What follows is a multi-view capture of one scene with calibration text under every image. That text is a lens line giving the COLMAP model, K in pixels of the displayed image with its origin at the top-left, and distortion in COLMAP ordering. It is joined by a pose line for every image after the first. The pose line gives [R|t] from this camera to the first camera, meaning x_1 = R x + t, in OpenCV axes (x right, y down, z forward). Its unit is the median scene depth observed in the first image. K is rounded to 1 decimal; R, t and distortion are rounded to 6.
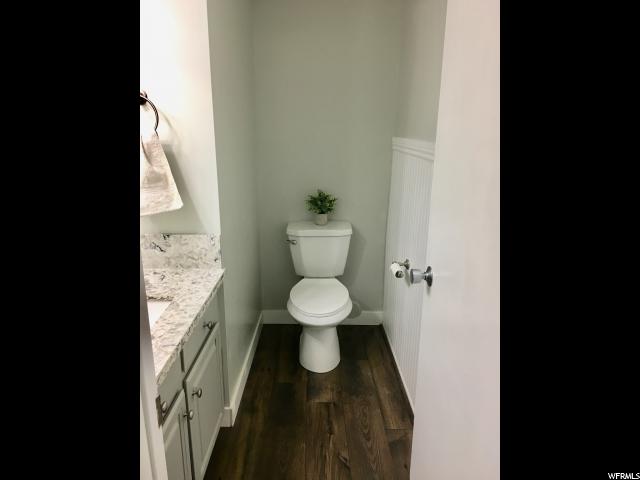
lens RADIAL K [[411.6, 0, 320.0], [0, 411.6, 240.0], [0, 0, 1]] dist [0.045545, -0.001615]
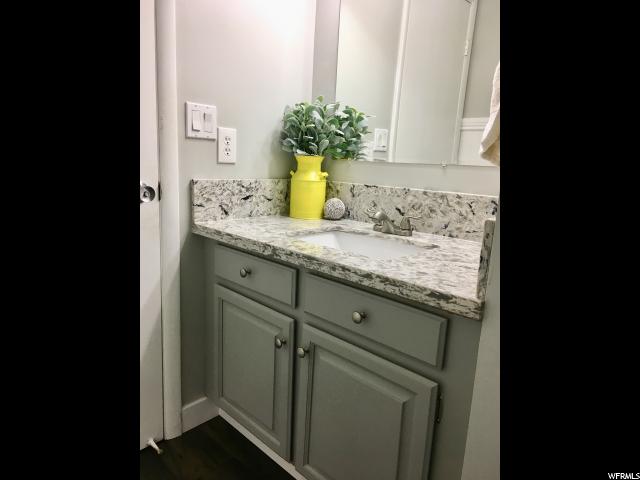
lens RADIAL K [[411.6, 0, 320.0], [0, 411.6, 240.0], [0, 0, 1]] dist [0.045545, -0.001615]
pose [[-0.677836, 0.101445, -0.728181, 0.212023], [-0.264036, 0.890773, 0.369876, -0.114279], [0.686166, 0.442981, -0.577013, 1.215765]]
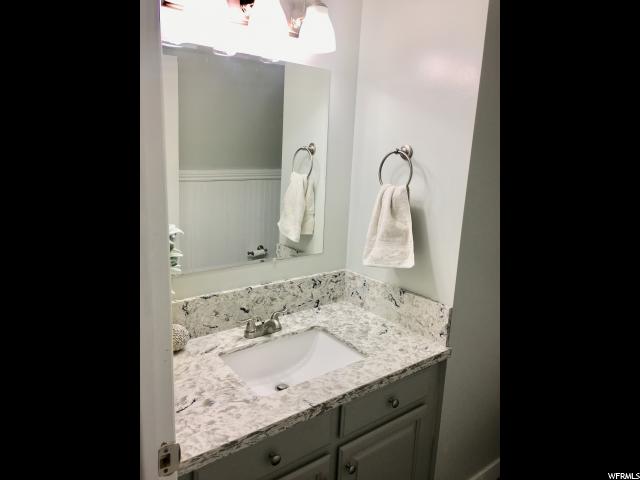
lens RADIAL K [[411.6, 0, 320.0], [0, 411.6, 240.0], [0, 0, 1]] dist [0.045545, -0.001615]
pose [[0.626524, 0.182998, -0.757615, 0.231858], [-0.262152, 0.964889, 0.016273, -0.098925], [0.733992, 0.188415, 0.652499, 0.224903]]
